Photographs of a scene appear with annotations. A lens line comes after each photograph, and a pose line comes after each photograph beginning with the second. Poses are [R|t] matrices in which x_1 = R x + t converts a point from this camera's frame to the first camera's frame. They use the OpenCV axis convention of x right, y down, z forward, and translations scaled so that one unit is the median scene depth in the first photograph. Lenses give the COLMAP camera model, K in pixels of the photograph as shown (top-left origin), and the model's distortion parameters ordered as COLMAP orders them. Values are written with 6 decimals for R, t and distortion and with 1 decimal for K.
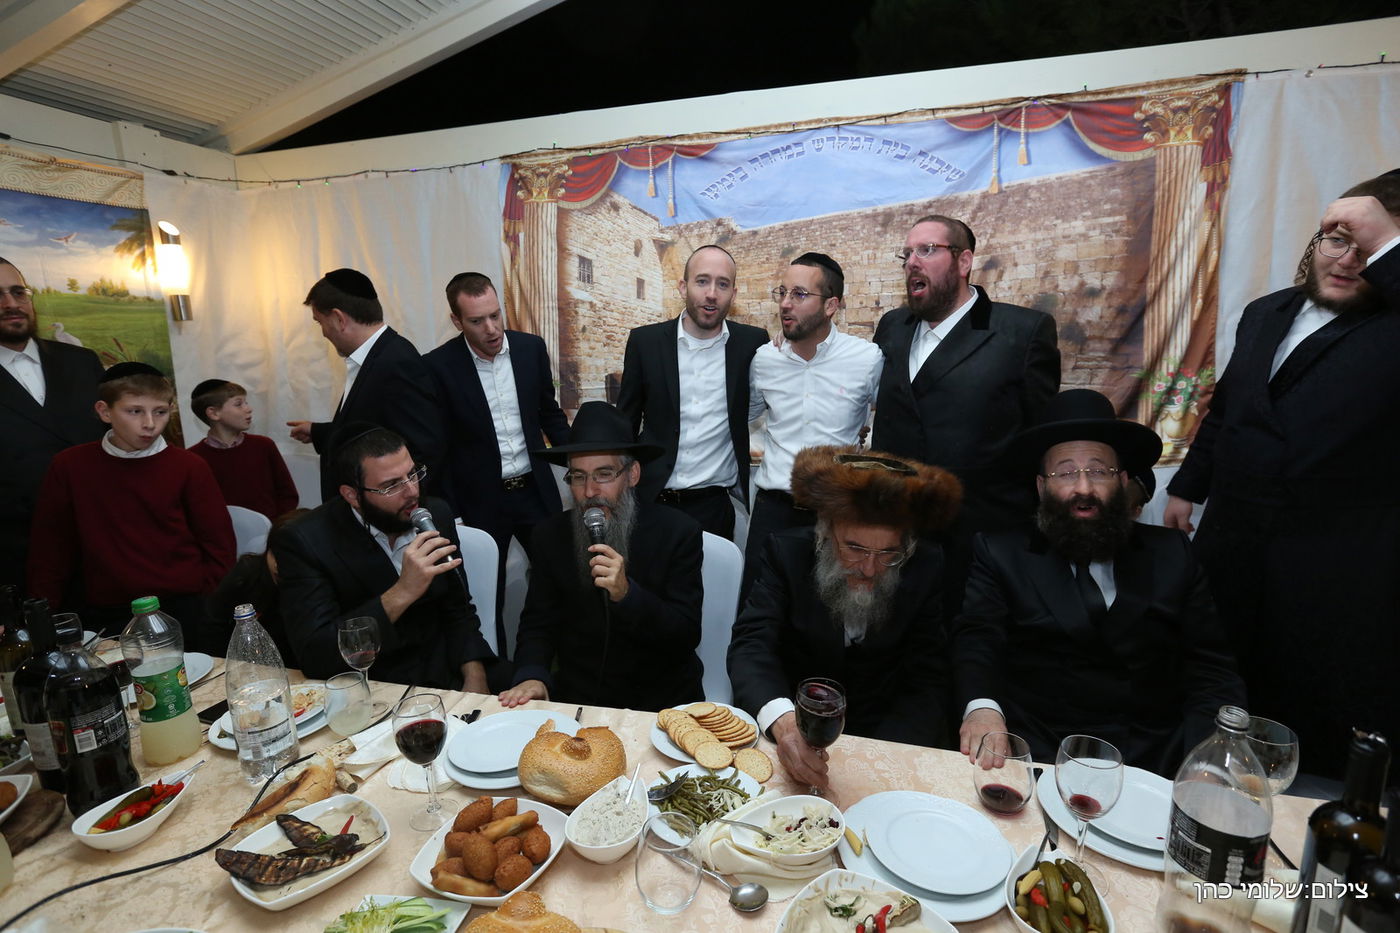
lens RADIAL K [[706.6, 0, 695.5], [0, 706.6, 462.9], [0, 0, 1]] dist [-0.049417, 0.025591]
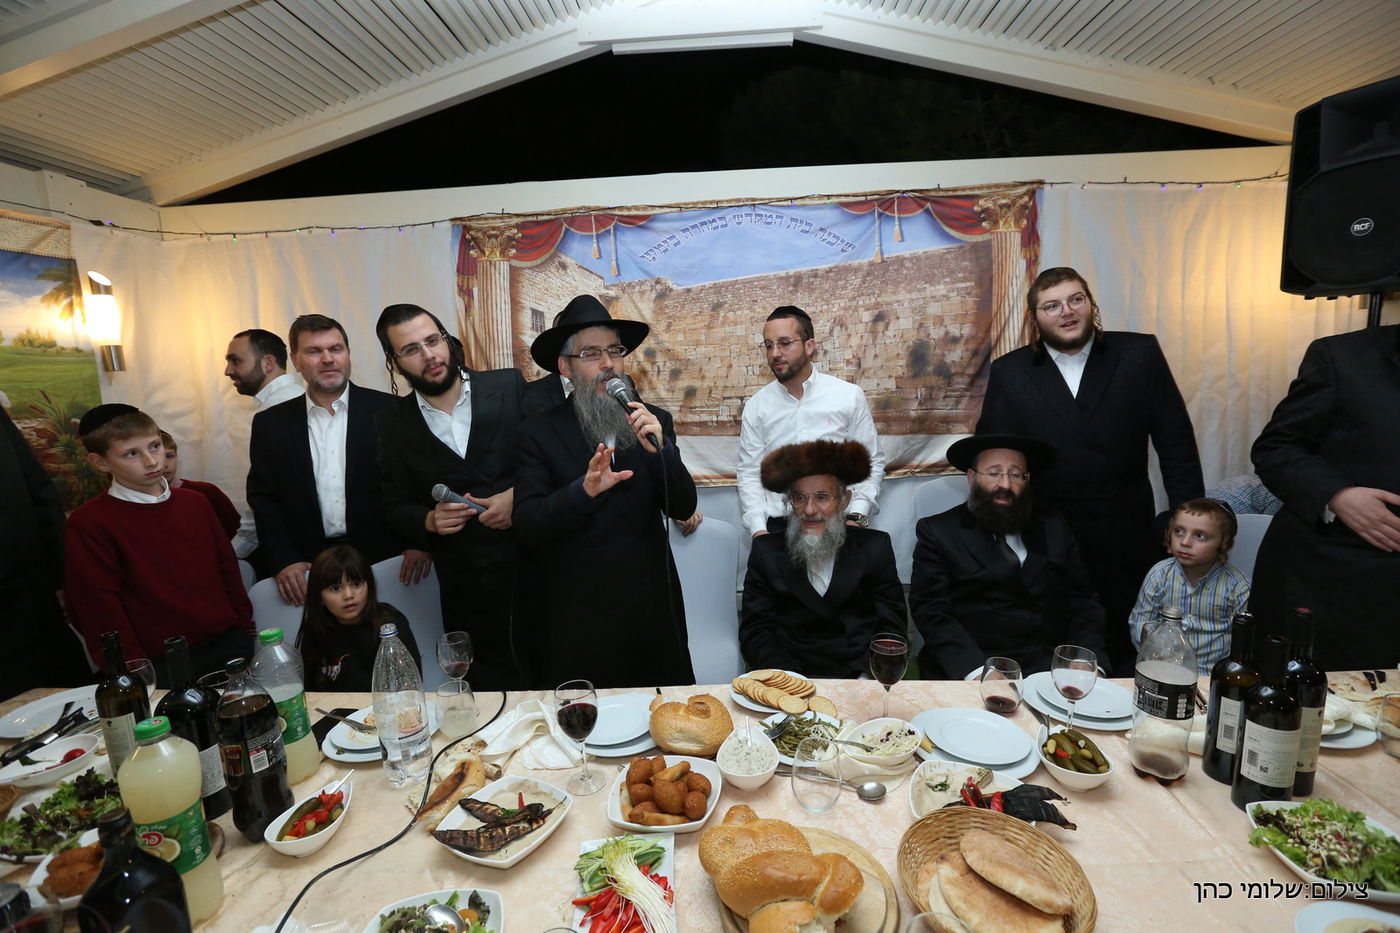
lens RADIAL K [[647.9, 0, 695.8], [0, 647.9, 467.6], [0, 0, 1]] dist [-0.064166, 0.028017]
pose [[0.973934, -0.047420, 0.221822, -0.176353], [0.055688, 0.997962, -0.031167, 0.005866], [-0.219891, 0.042708, 0.974589, -0.054545]]
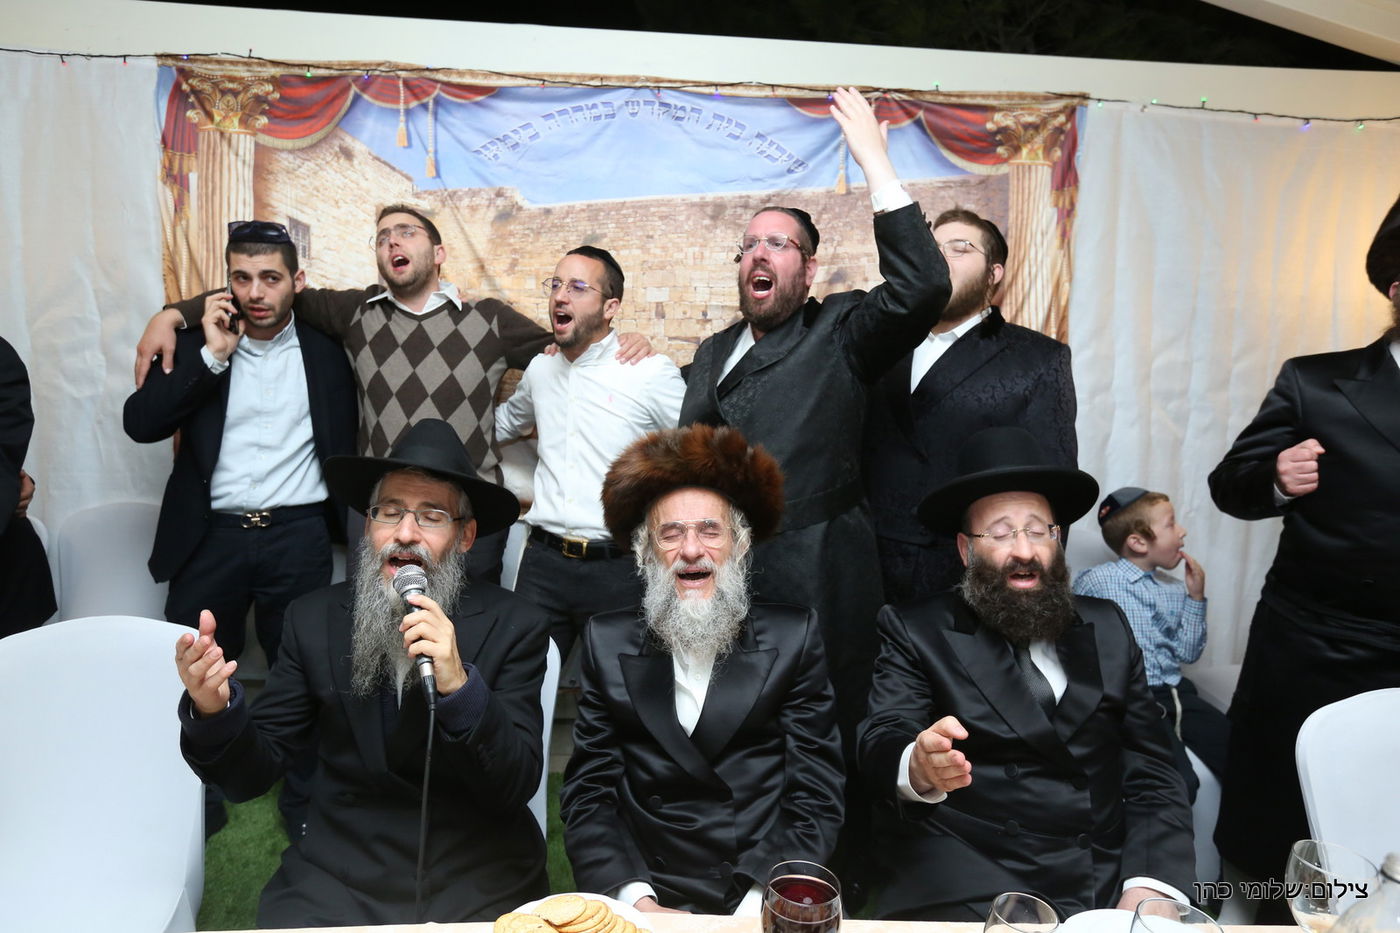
lens RADIAL K [[858.0, 0, 698.1], [0, 858.0, 461.1], [0, 0, 1]] dist [-0.049087, 0.058022]
pose [[0.941557, 0.017309, 0.336408, -0.074361], [0.002937, 0.998219, -0.059581, -0.005215], [-0.336840, 0.057087, 0.939830, 0.111927]]
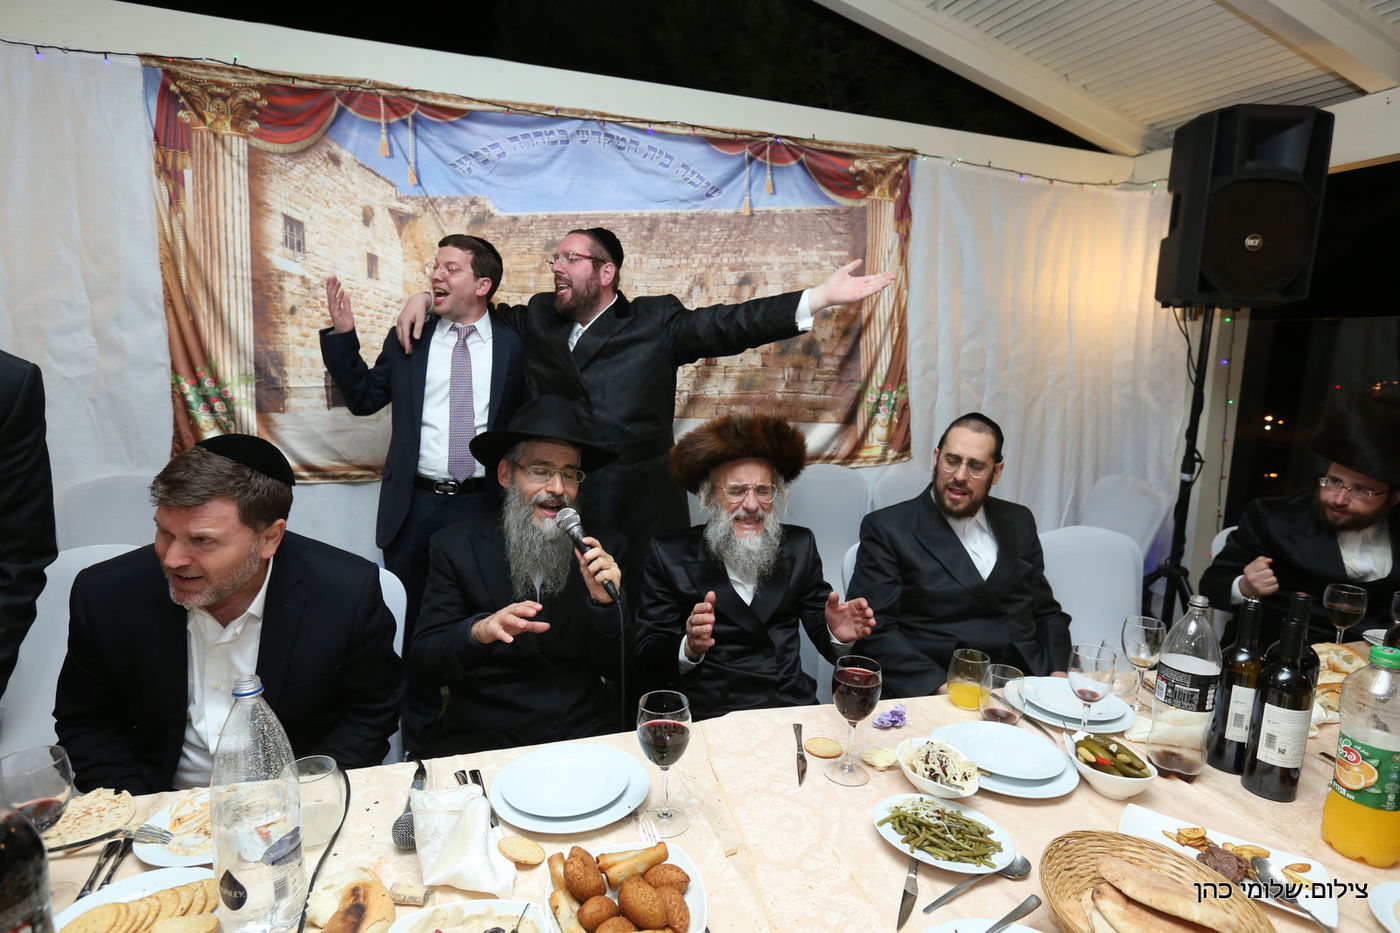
lens RADIAL K [[792.2, 0, 702.5], [0, 792.2, 462.3], [0, 0, 1]] dist [-0.053992, 0.044654]
pose [[0.822015, -0.020931, 0.569080, -0.328940], [0.041004, 0.998906, -0.022488, 0.017689], [-0.567987, 0.041820, 0.821974, 0.056433]]
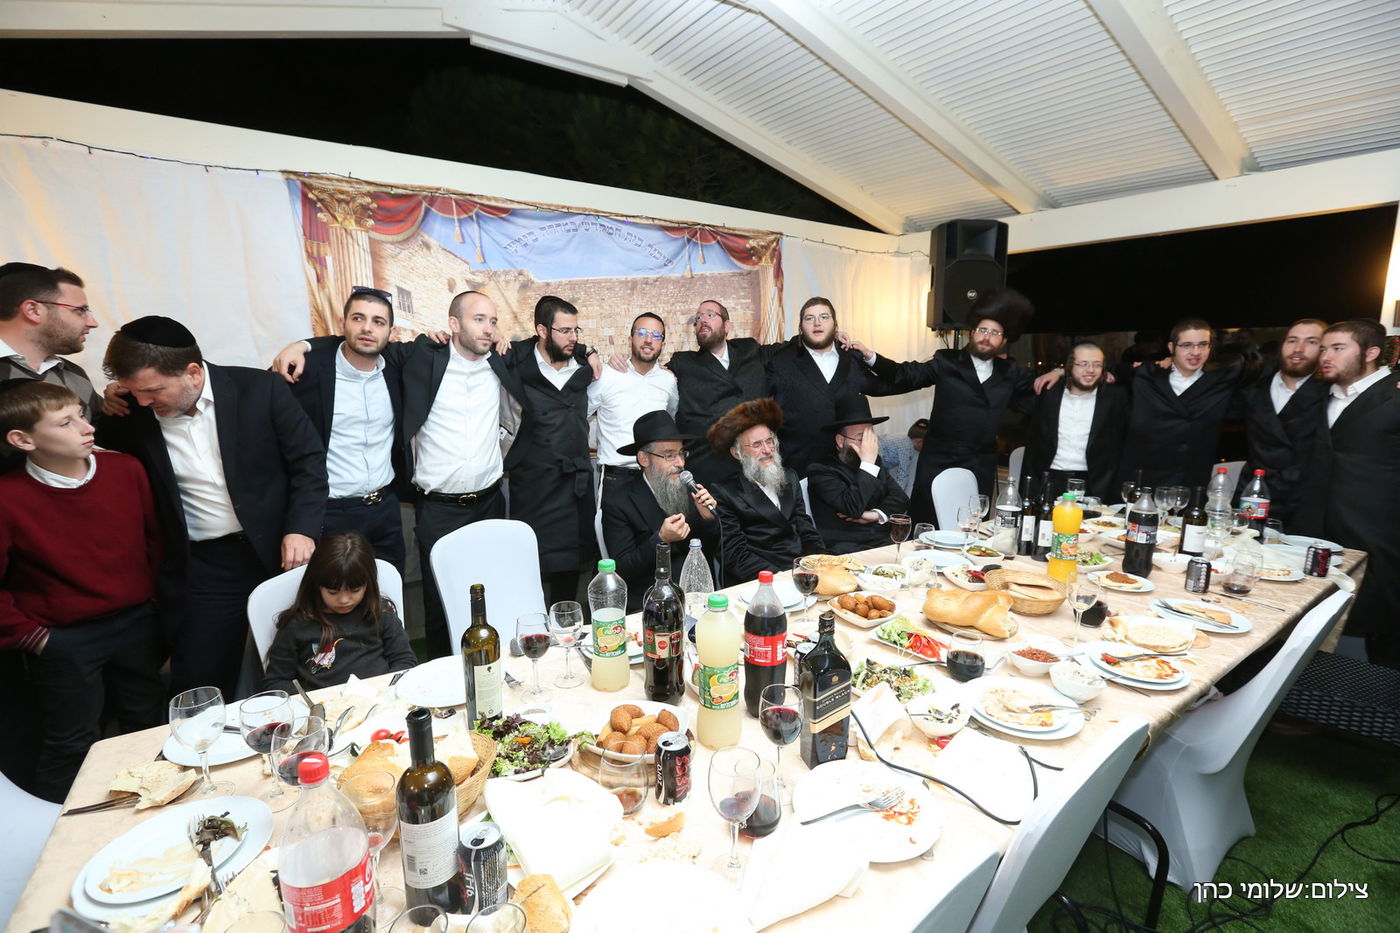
lens RADIAL K [[650.4, 0, 707.8], [0, 650.4, 470.1], [0, 0, 1]] dist [-0.083001, 0.052225]
pose [[0.621446, -0.107353, 0.776067, -0.767338], [0.123887, 0.991570, 0.037959, 0.006418], [-0.773600, 0.072555, 0.629507, 0.051124]]
